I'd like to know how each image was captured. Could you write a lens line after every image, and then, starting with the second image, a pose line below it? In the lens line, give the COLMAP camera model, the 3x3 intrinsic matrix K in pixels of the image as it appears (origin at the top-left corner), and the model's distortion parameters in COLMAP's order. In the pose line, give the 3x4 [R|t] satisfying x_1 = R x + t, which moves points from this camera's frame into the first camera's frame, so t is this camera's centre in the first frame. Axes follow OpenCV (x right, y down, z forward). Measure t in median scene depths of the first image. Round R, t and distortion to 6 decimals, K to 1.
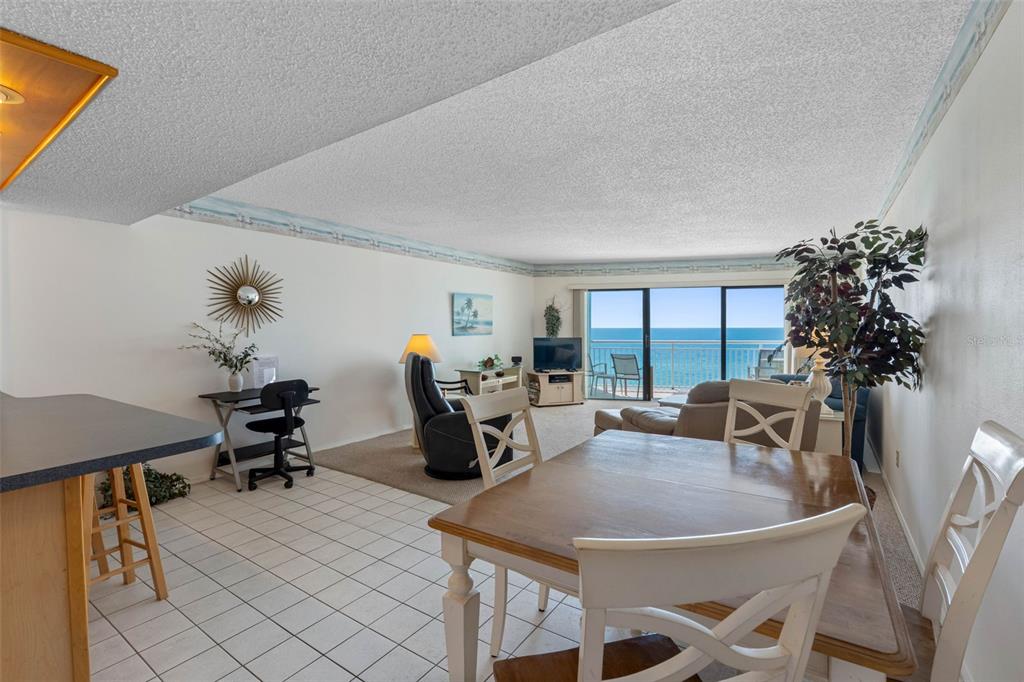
lens RADIAL K [[456.0, 0, 511.7], [0, 456.0, 334.9], [0, 0, 1]] dist [-0.004296, -0.000398]
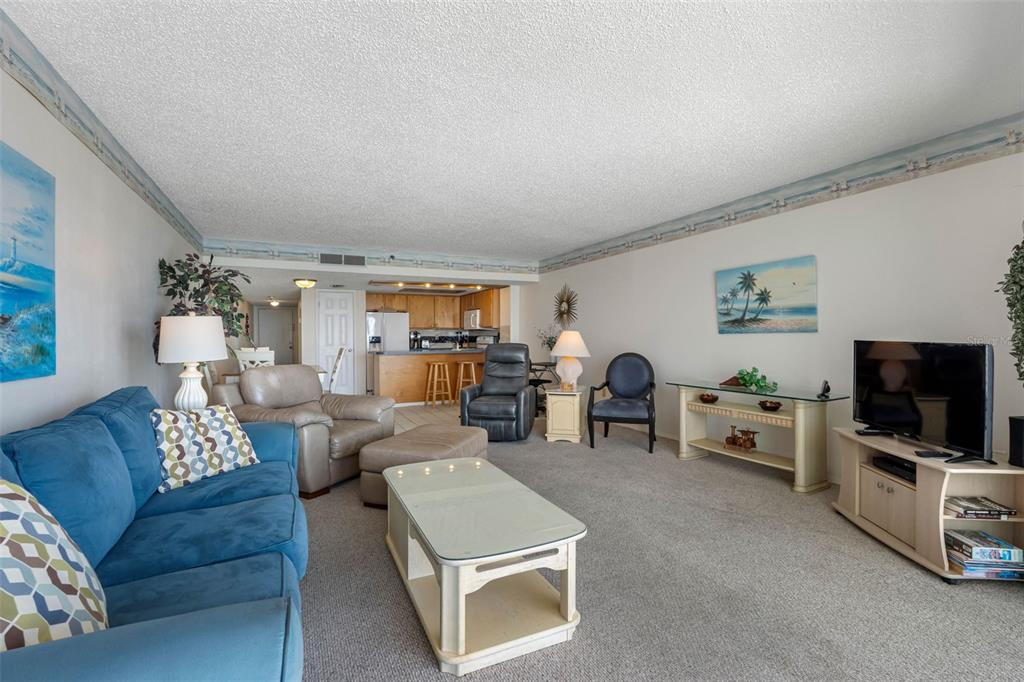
lens RADIAL K [[455.6, 0, 511.3], [0, 455.6, 339.0], [0, 0, 1]] dist [-0.006900, -0.000007]
pose [[-0.504018, 0.012717, -0.863599, 0.620269], [-0.008337, 0.999773, 0.019588, -0.000504], [0.863653, 0.017073, -0.503798, 1.069843]]
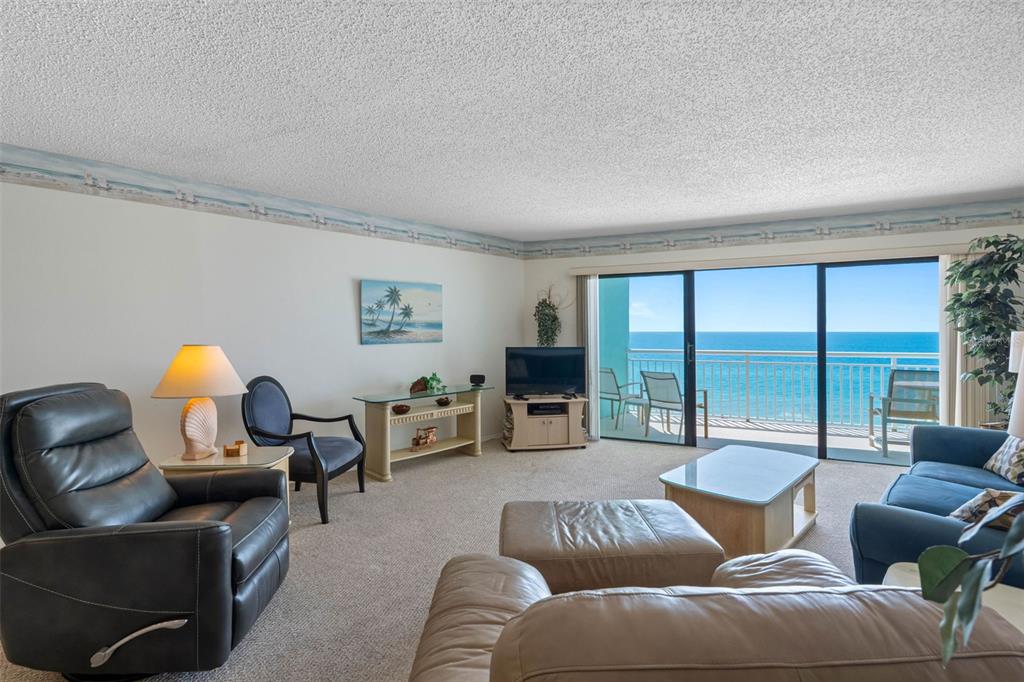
lens RADIAL K [[458.6, 0, 512.3], [0, 458.6, 337.8], [0, 0, 1]] dist [-0.003278, 0.000128]
pose [[0.980447, 0.004663, -0.196727, 0.217598], [-0.004836, 0.999988, -0.000403, -0.008377], [0.196723, 0.001347, 0.980458, 0.386619]]
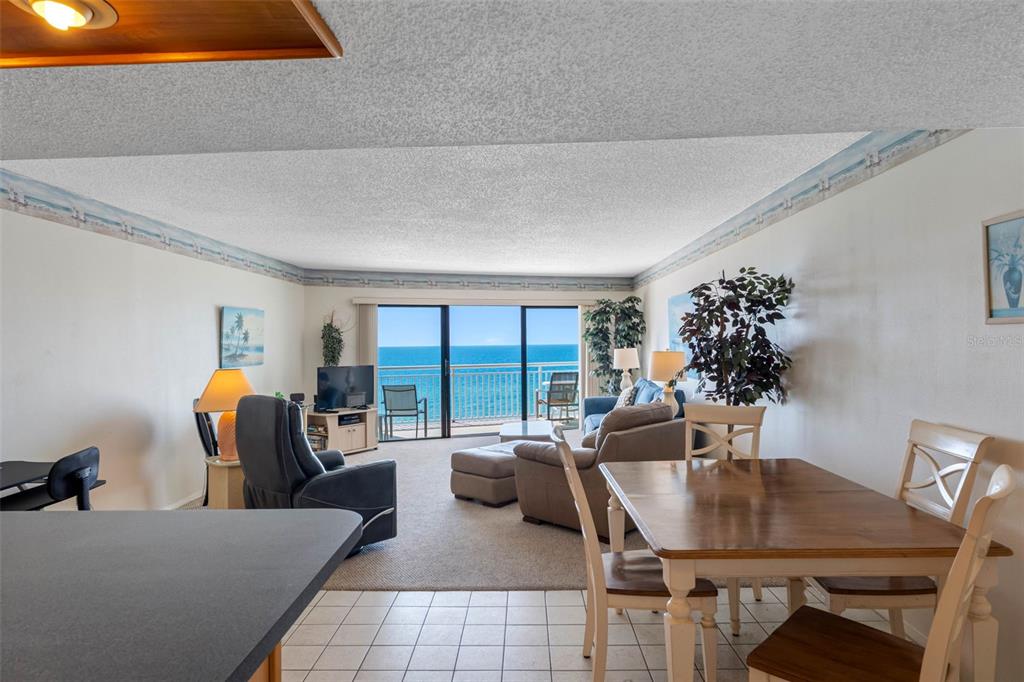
lens RADIAL K [[592.9, 0, 509.4], [0, 592.9, 331.4], [0, 0, 1]] dist [-0.000338, 0.000806]
pose [[0.843423, 0.004623, 0.537230, -0.241691], [0.018137, 0.999148, -0.037072, -0.012472], [-0.536943, 0.041012, 0.842621, 0.002623]]
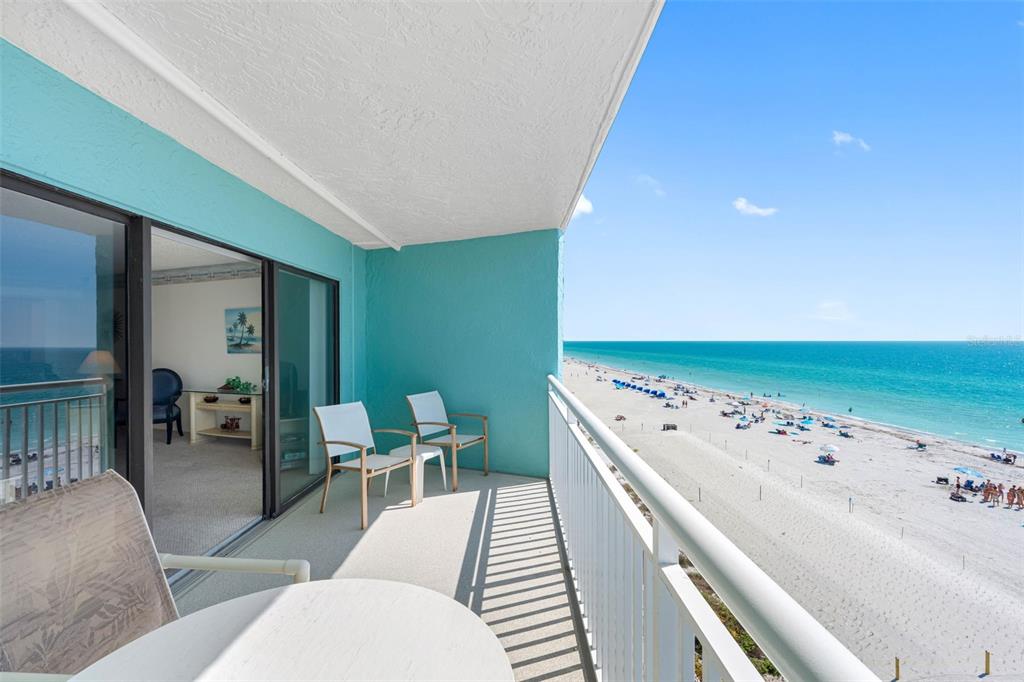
lens RADIAL K [[458.2, 0, 511.2], [0, 458.2, 345.0], [0, 0, 1]] dist [-0.004487, -0.000179]
pose [[0.198414, 0.008760, -0.980079, 0.949575], [-0.014208, 0.999881, 0.006061, -0.030289], [0.980015, 0.012722, 0.198515, 1.393717]]
